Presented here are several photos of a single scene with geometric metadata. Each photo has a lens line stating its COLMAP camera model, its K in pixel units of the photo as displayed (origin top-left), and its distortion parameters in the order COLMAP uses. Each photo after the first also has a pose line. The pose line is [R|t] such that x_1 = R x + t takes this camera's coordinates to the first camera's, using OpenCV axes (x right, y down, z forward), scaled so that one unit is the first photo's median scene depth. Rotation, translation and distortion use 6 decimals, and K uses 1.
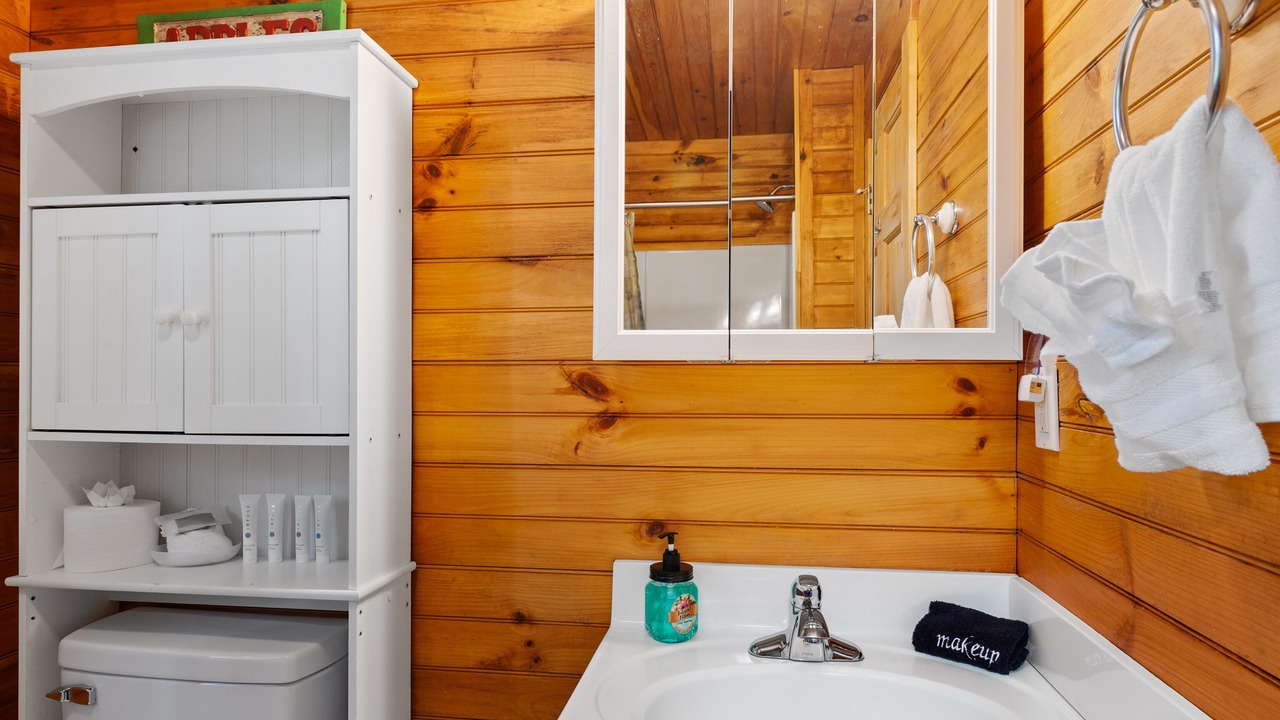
lens RADIAL K [[577.0, 0, 640.0], [0, 577.0, 360.0], [0, 0, 1]] dist [-0.002609, 0.000175]
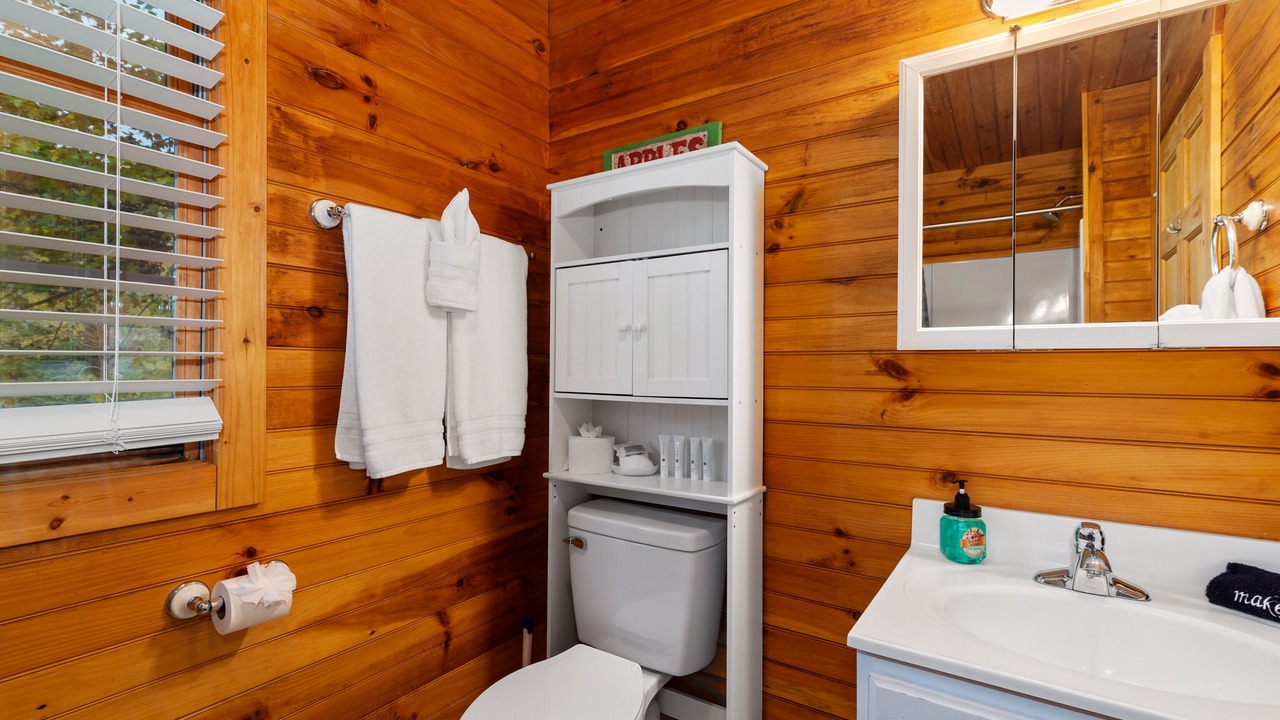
lens RADIAL K [[569.2, 0, 640.0], [0, 569.2, 360.0], [0, 0, 1]] dist [0.009994, -0.000971]
pose [[0.911098, -0.002258, -0.412184, -0.076752], [0.000887, 0.999993, -0.003518, 0.027123], [0.412189, 0.002839, 0.911094, -0.488468]]
